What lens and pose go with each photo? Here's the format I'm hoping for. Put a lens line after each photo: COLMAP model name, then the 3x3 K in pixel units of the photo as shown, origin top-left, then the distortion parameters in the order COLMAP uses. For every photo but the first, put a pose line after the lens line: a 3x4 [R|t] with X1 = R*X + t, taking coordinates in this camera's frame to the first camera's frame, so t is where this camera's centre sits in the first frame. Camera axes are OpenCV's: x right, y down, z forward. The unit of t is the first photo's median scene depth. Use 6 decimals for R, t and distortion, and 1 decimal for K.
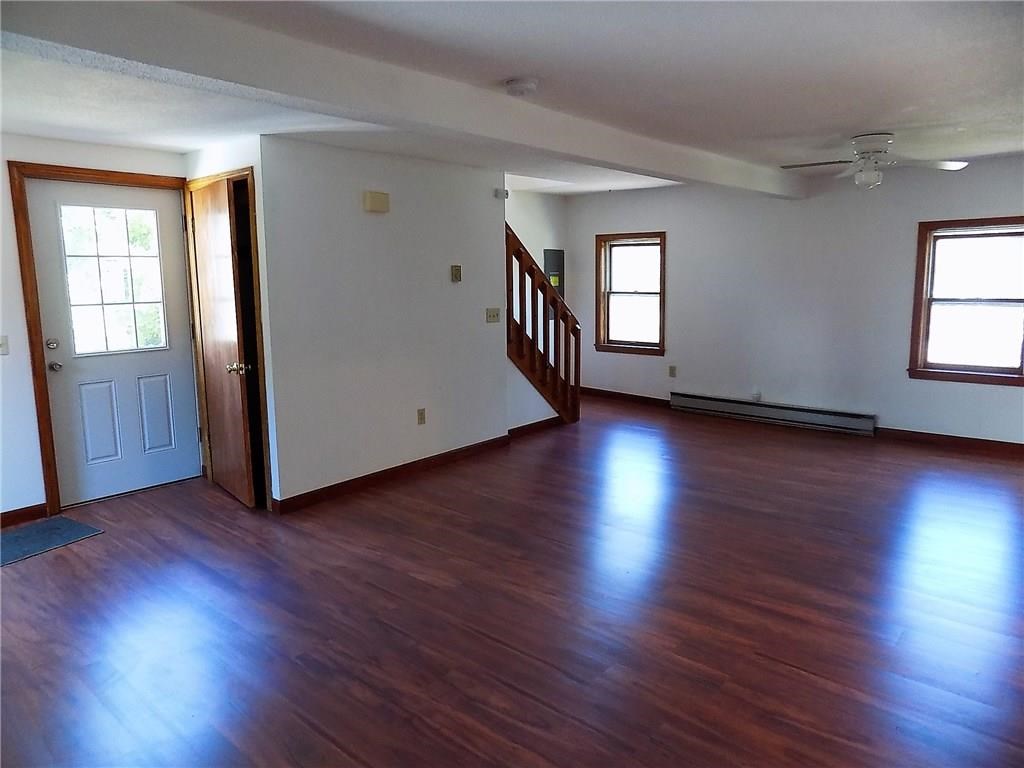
lens RADIAL K [[683.5, 0, 514.2], [0, 683.5, 382.7], [0, 0, 1]] dist [-0.037897, 0.006980]
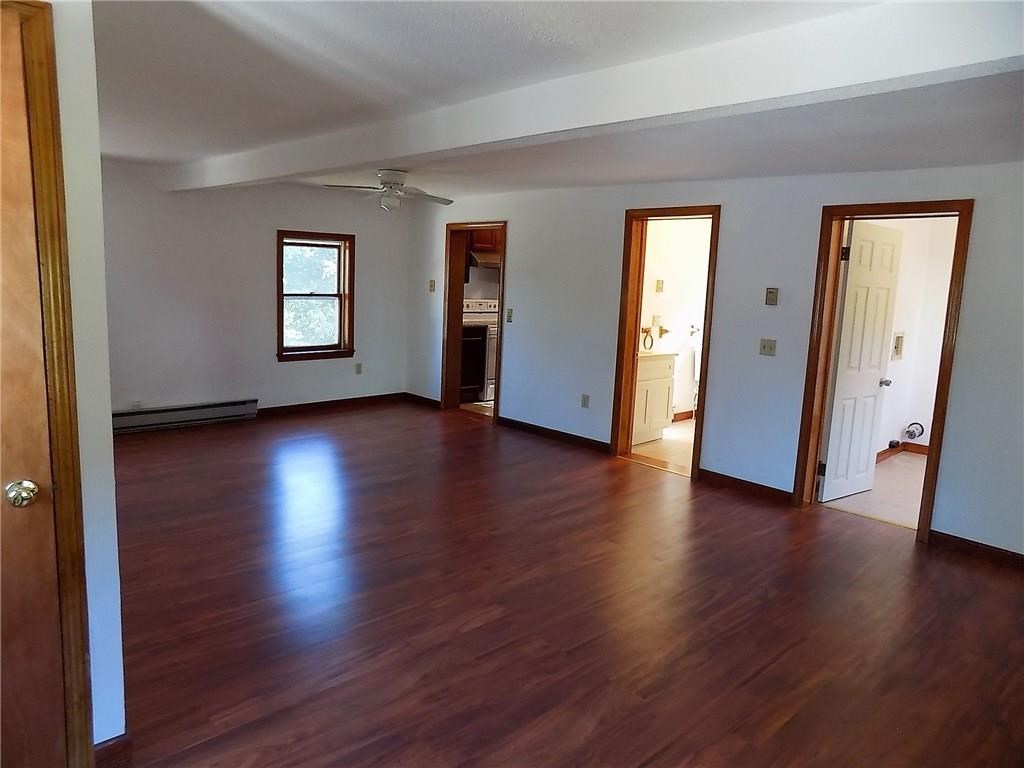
lens RADIAL K [[683.5, 0, 511.9], [0, 683.5, 381.5], [0, 0, 1]] dist [-0.037897, 0.006980]
pose [[0.104405, -0.134642, 0.985379, -0.769017], [0.113698, 0.985913, 0.122668, -0.102391], [-0.988014, 0.099229, 0.118243, 0.657377]]
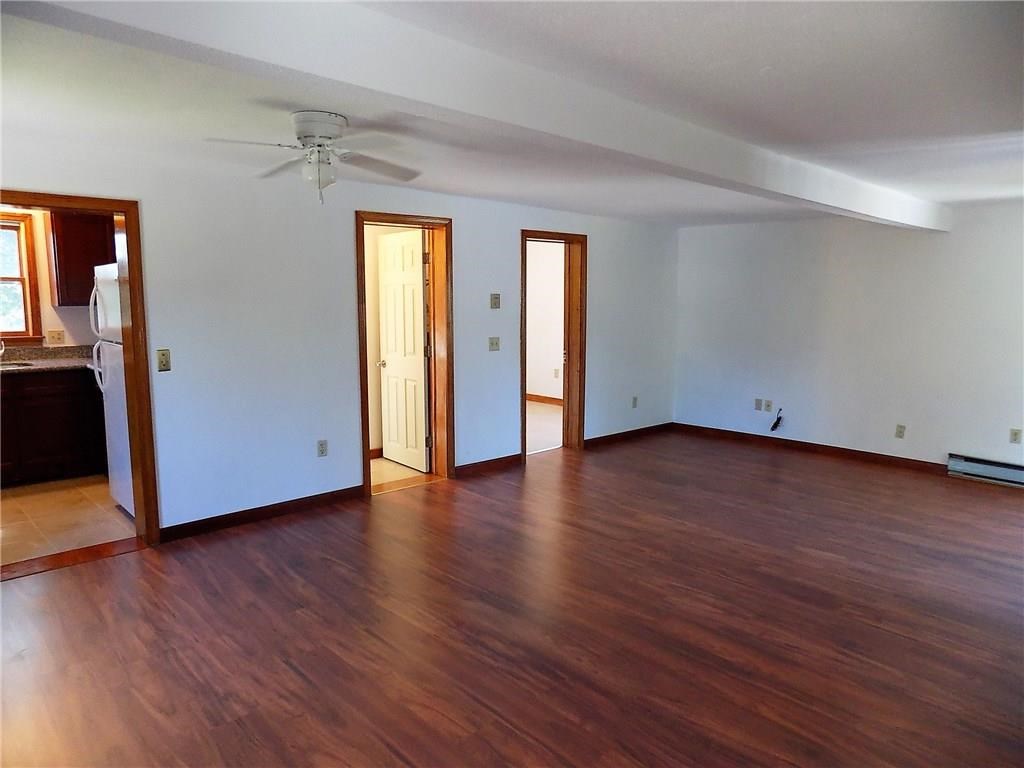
lens RADIAL K [[683.5, 0, 509.5], [0, 683.5, 381.4], [0, 0, 1]] dist [-0.037897, 0.006980]
pose [[-0.994950, -0.016115, 0.099071, 0.260665], [0.013682, 0.956038, 0.292922, -0.302903], [-0.099436, 0.292798, -0.950990, 1.704763]]
